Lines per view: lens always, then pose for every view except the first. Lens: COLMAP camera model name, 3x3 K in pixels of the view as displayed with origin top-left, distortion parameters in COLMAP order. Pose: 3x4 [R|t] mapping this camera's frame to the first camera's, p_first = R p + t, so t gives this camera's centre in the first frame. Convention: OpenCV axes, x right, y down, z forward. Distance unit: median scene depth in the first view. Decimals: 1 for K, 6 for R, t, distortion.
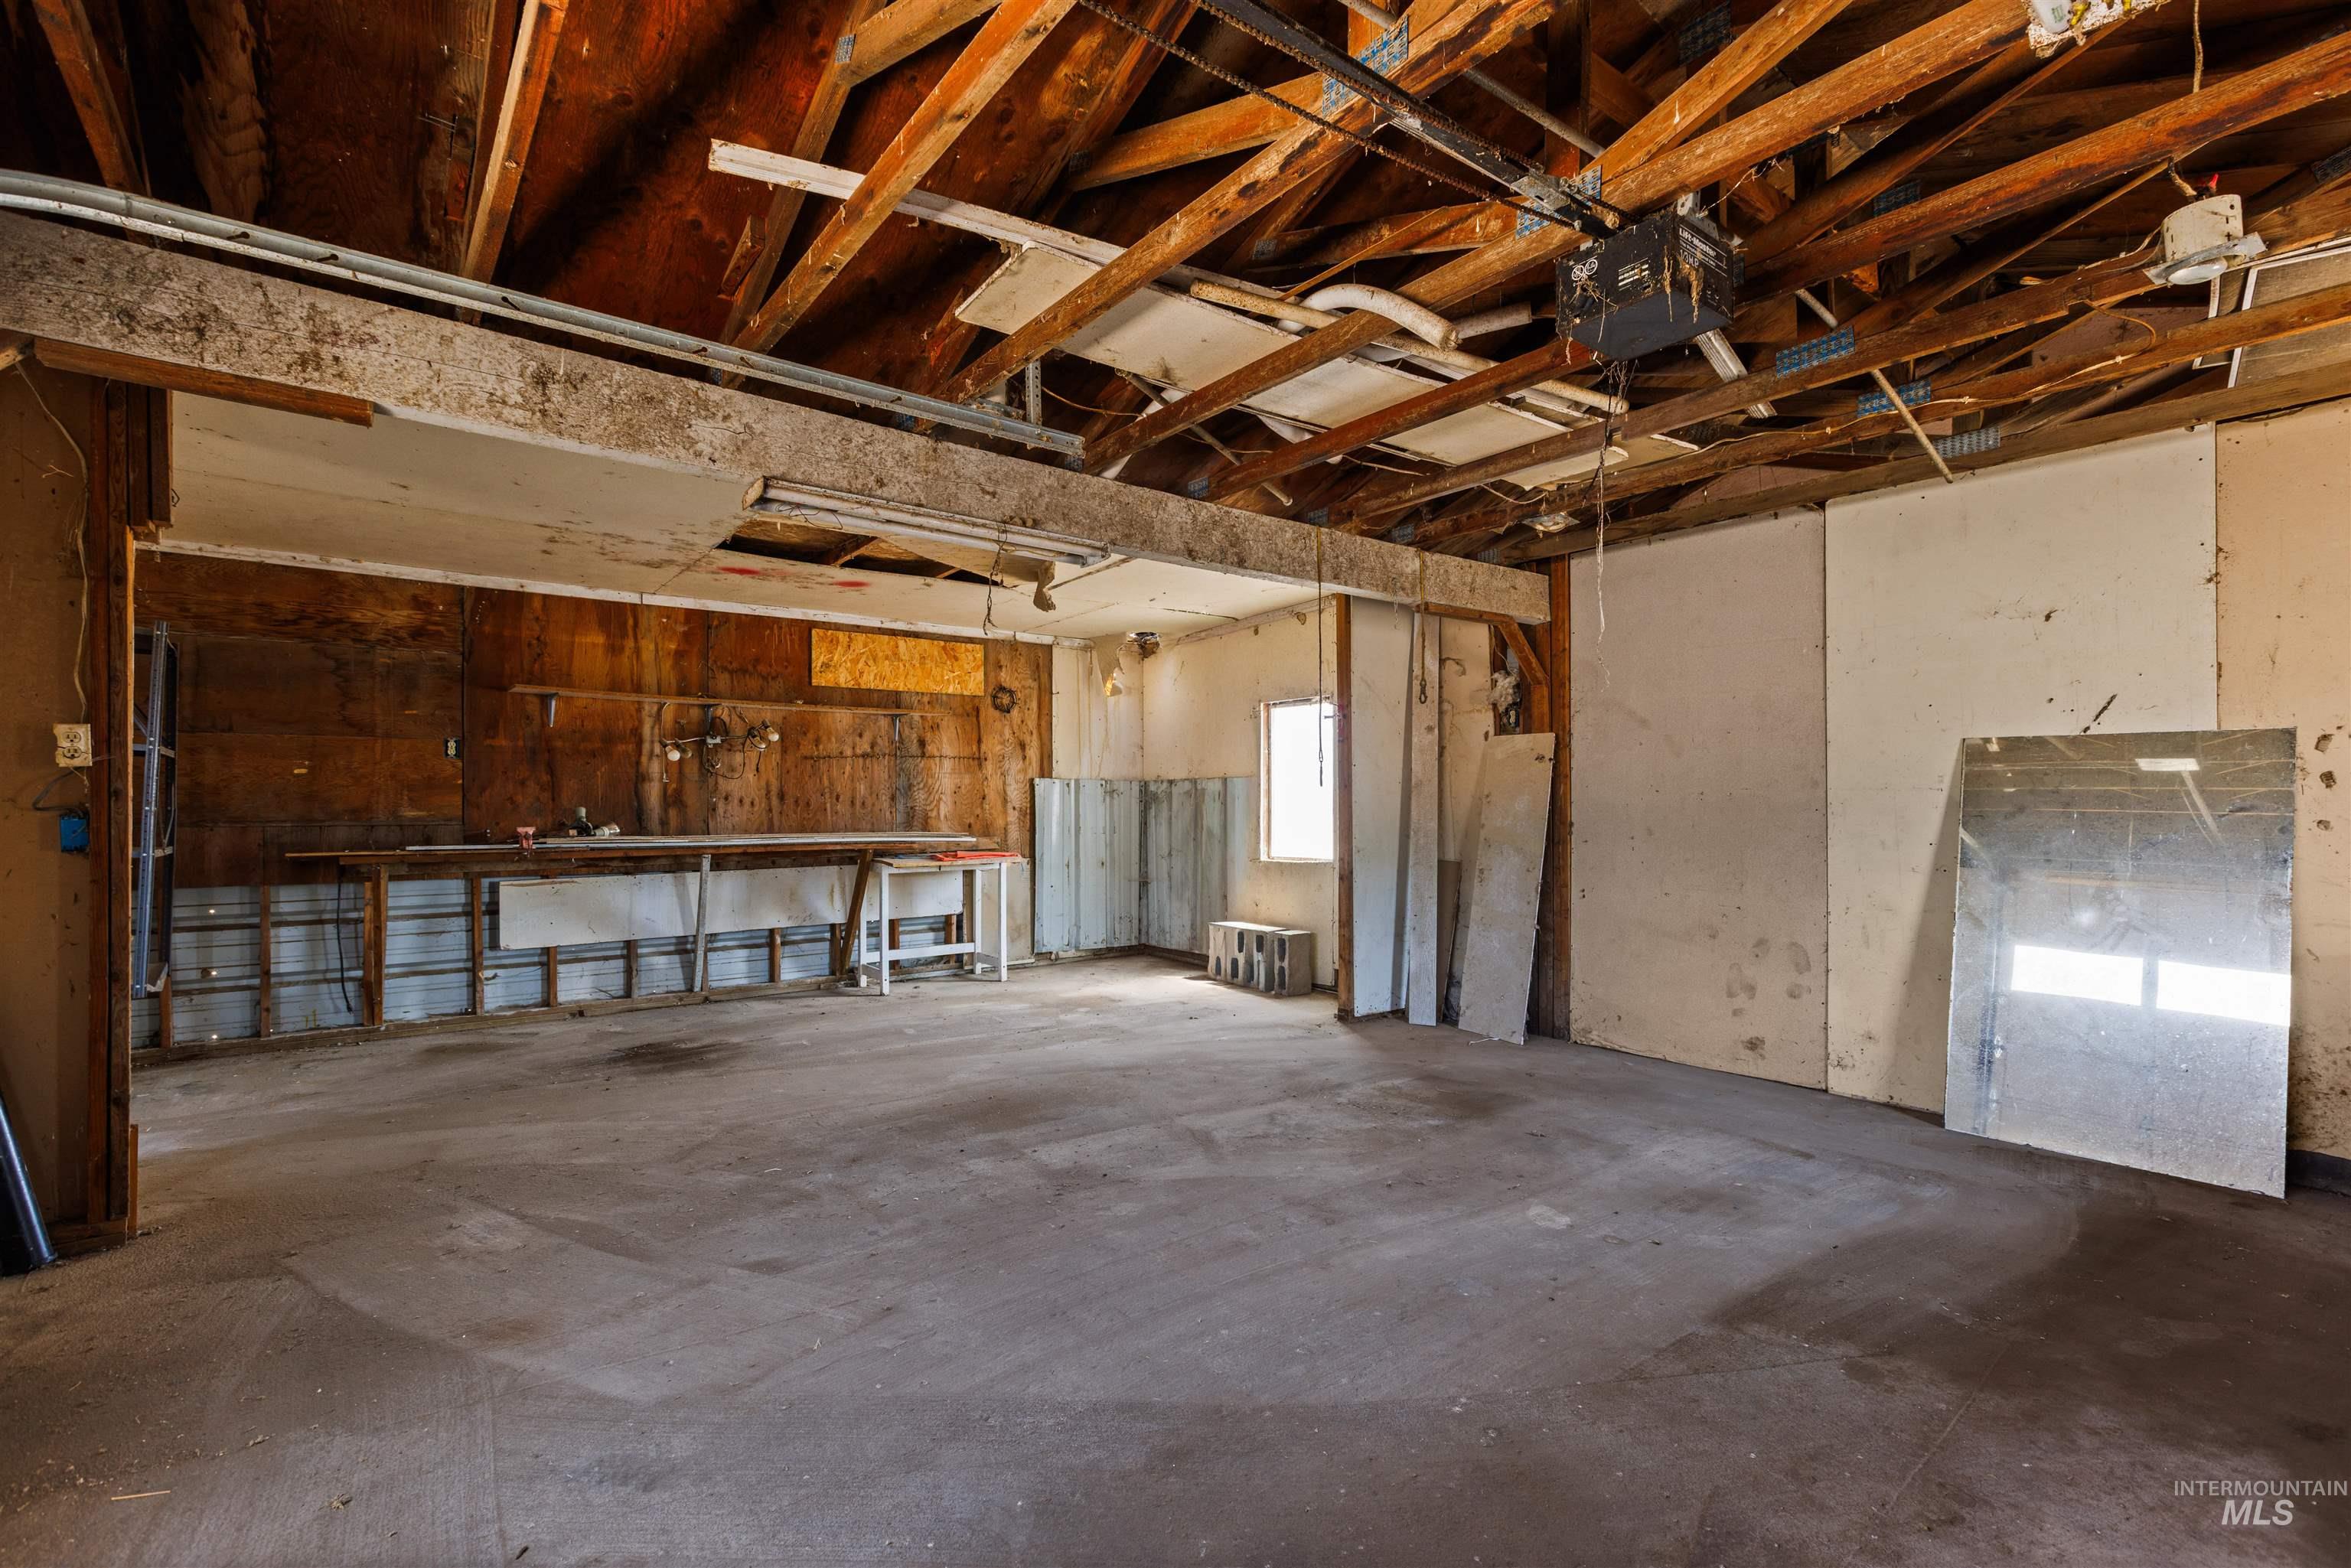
lens RADIAL K [[1063.2, 0, 1175.5], [0, 1063.2, 784.0], [0, 0, 1]] dist [-0.001096, -0.000119]
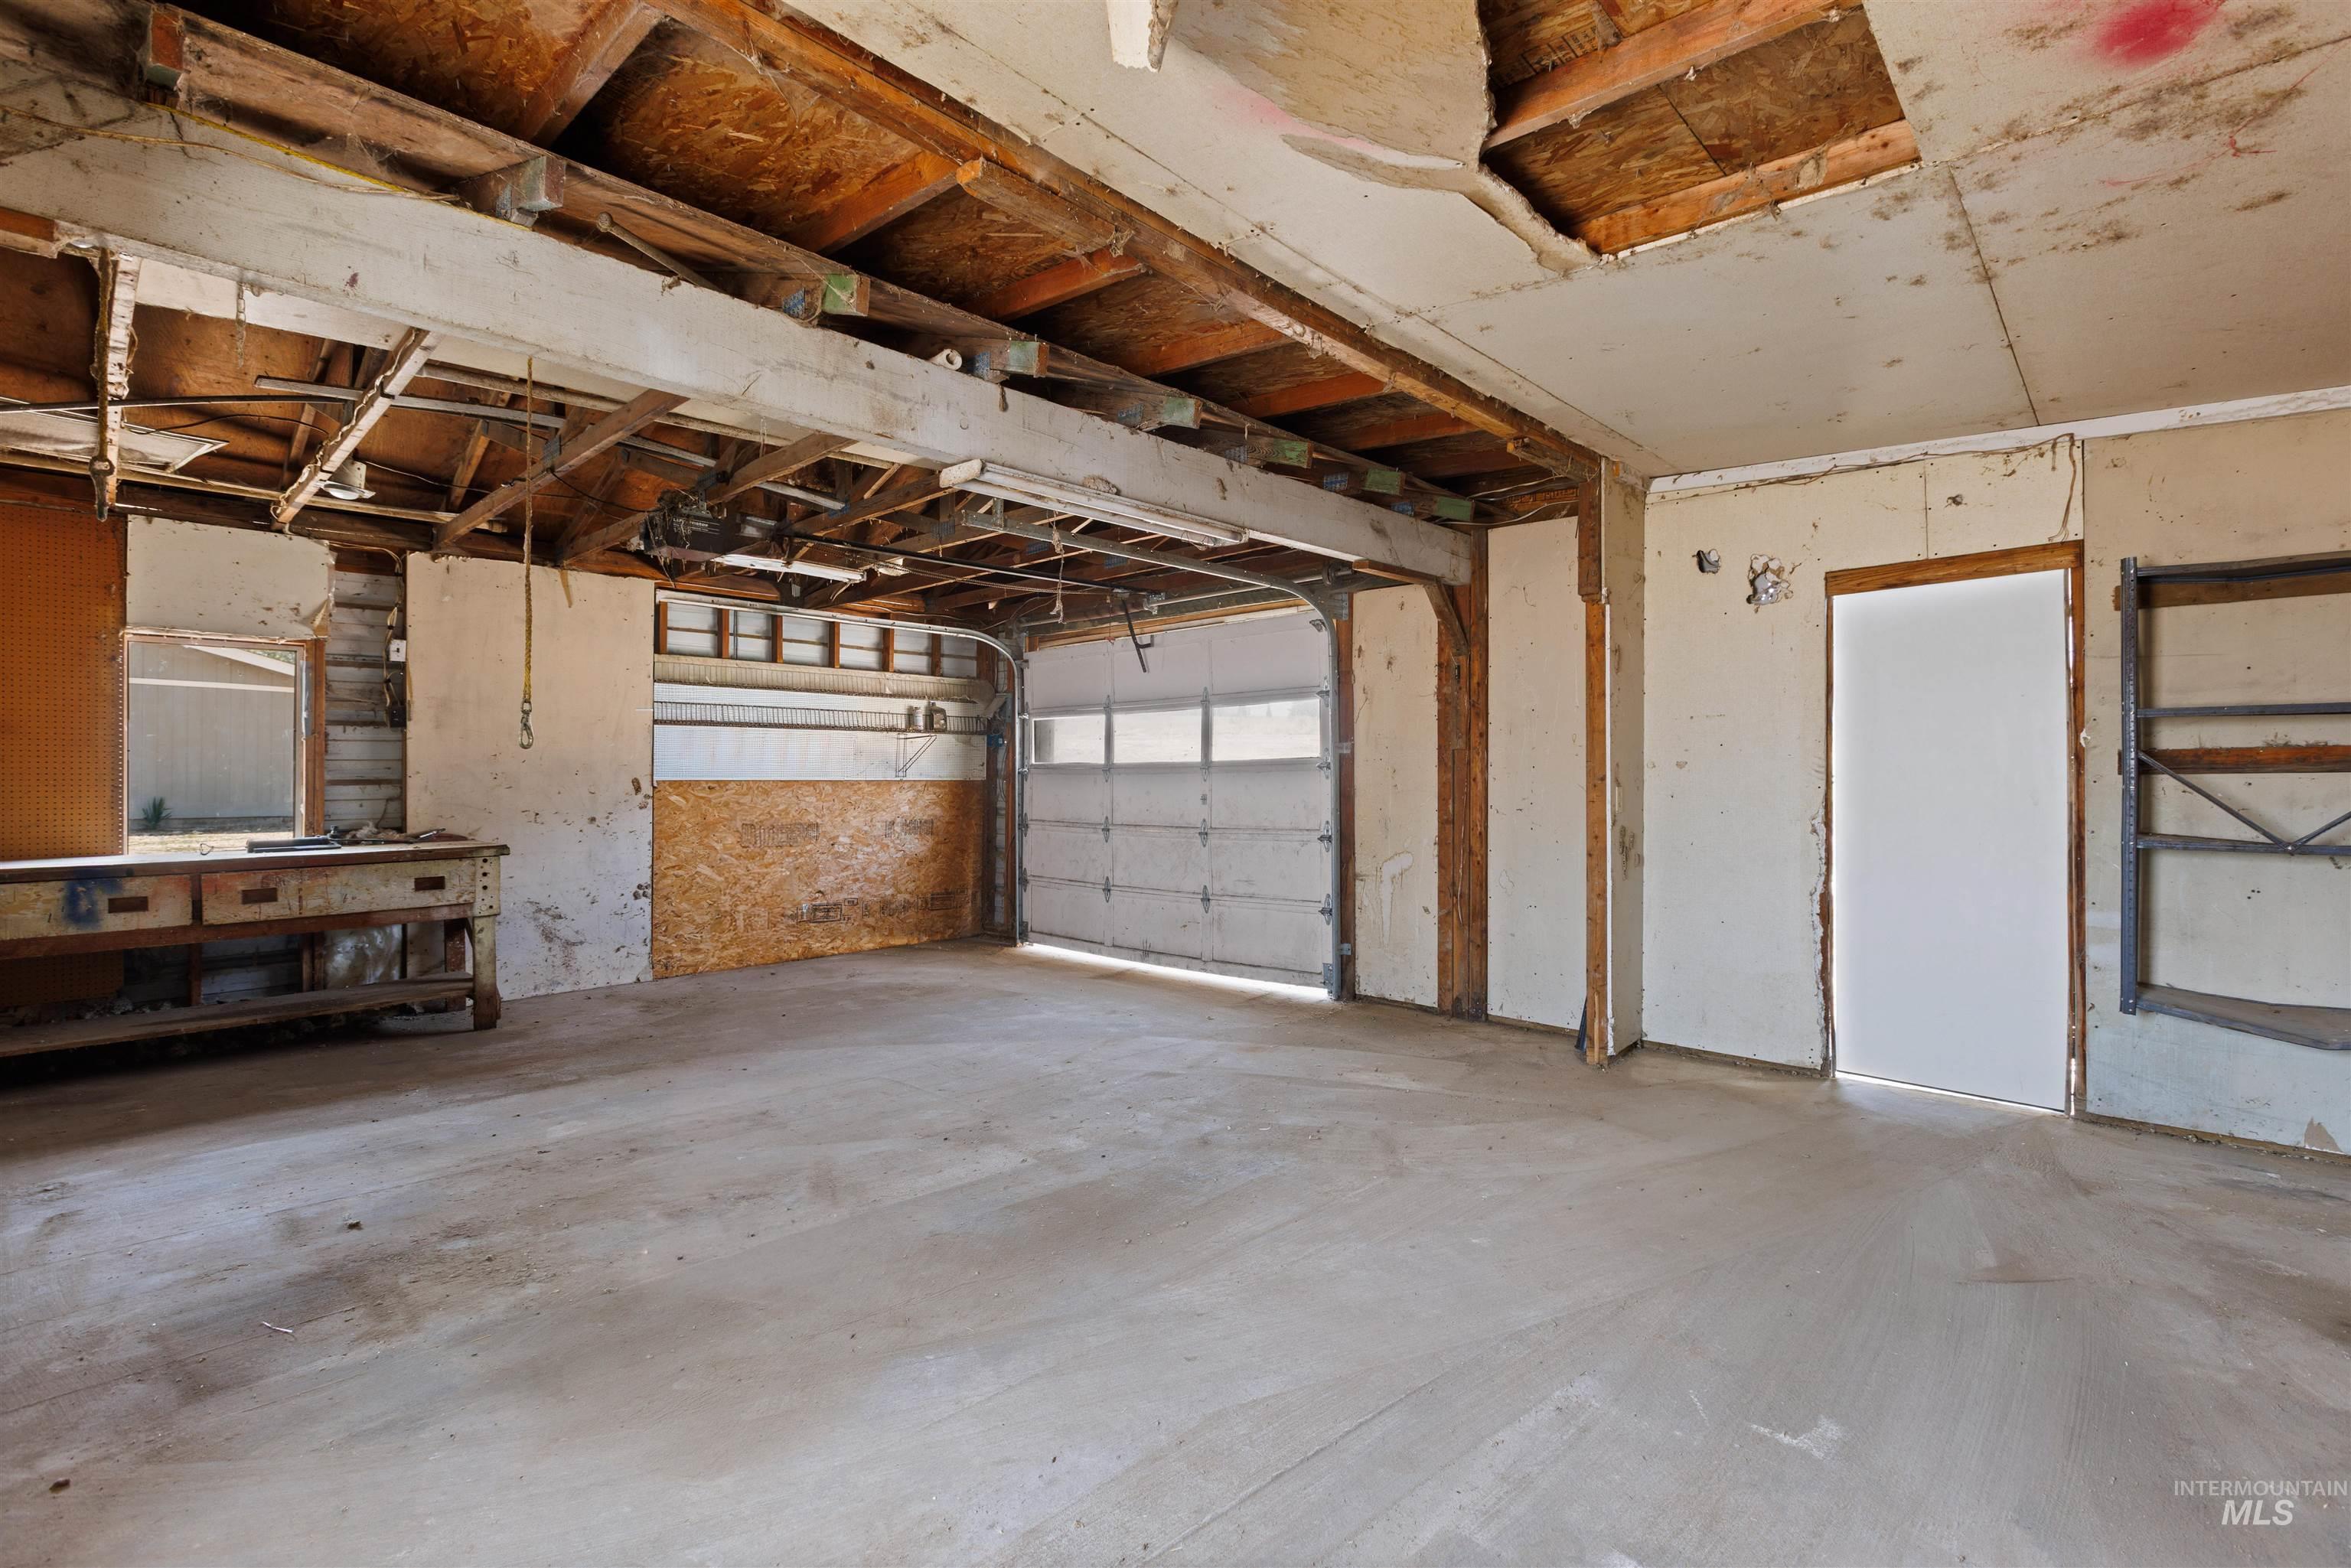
lens RADIAL K [[1063.2, 0, 1175.5], [0, 1063.2, 784.0], [0, 0, 1]] dist [-0.001096, -0.000119]
pose [[-0.989144, 0.000448, -0.146949, -0.127827], [0.003024, 0.999846, -0.017308, 0.037214], [0.146919, -0.017565, -0.988993, 1.942580]]
